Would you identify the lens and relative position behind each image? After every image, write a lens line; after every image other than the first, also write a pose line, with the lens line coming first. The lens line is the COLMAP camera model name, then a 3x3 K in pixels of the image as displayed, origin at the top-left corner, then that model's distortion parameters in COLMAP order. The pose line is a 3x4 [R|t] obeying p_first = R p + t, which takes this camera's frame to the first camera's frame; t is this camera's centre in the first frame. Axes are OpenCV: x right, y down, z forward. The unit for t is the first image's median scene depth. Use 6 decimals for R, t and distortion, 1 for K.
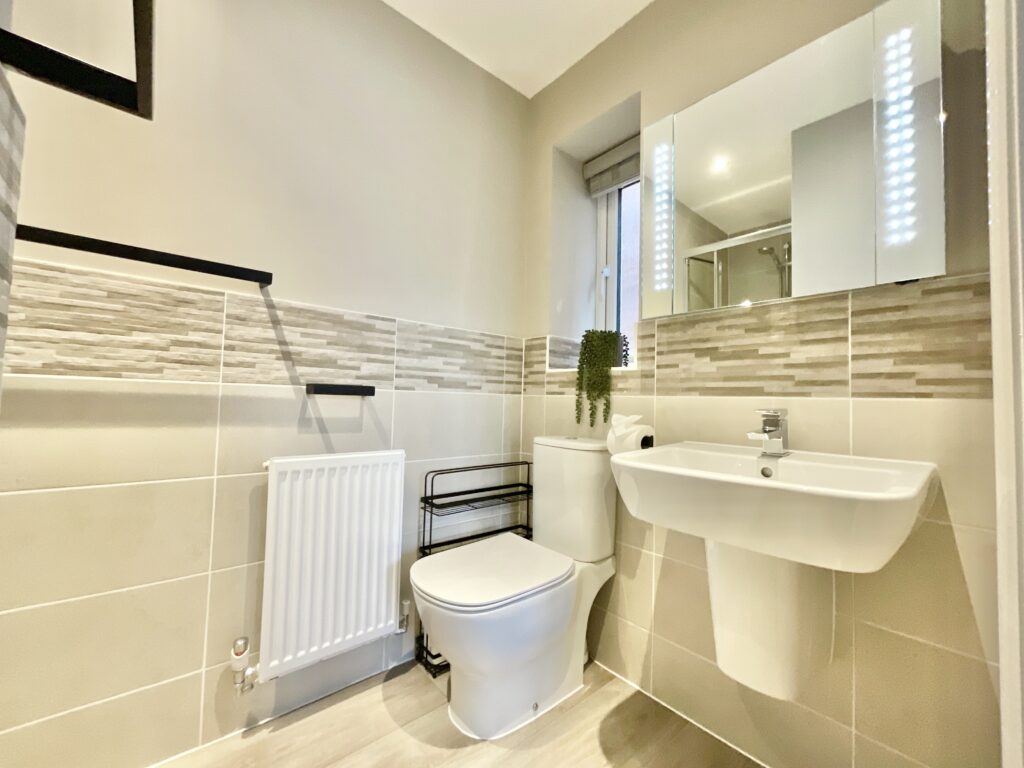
lens RADIAL K [[415.8, 0, 512.0], [0, 415.8, 385.5], [0, 0, 1]] dist [-0.006687, 0.001458]
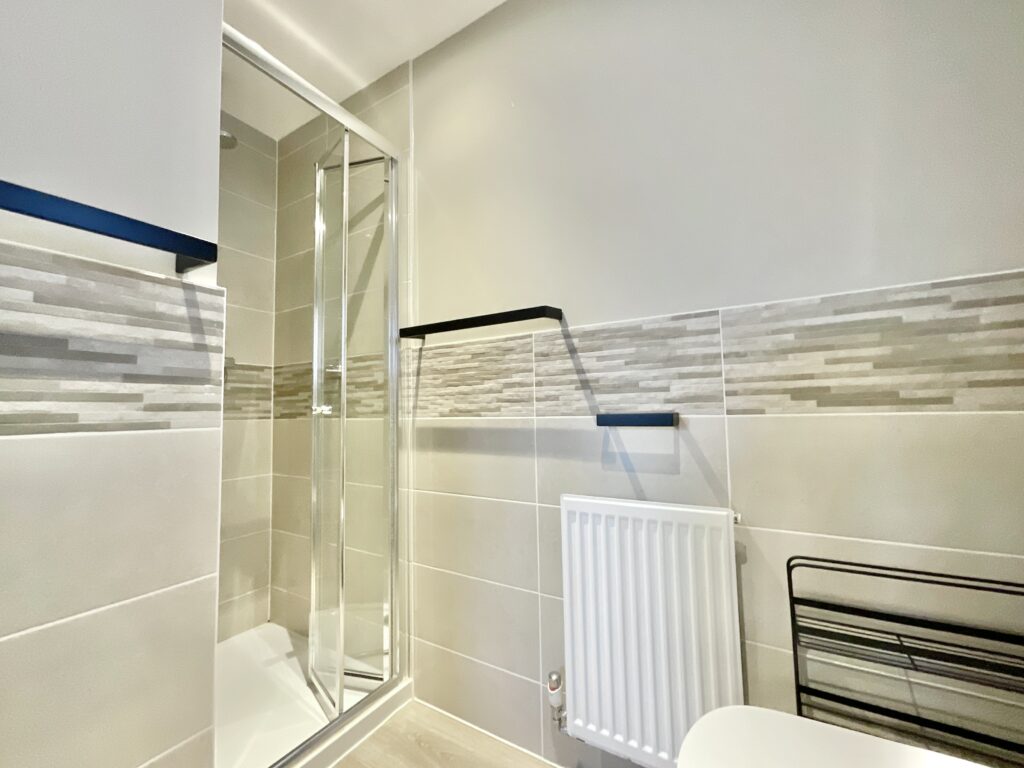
lens RADIAL K [[415.8, 0, 510.2], [0, 415.8, 382.0], [0, 0, 1]] dist [-0.006687, 0.001458]
pose [[0.304215, -0.094258, -0.947929, 0.288423], [0.066856, 0.994752, -0.077458, -0.015773], [0.950254, -0.039811, 0.308920, 0.545982]]
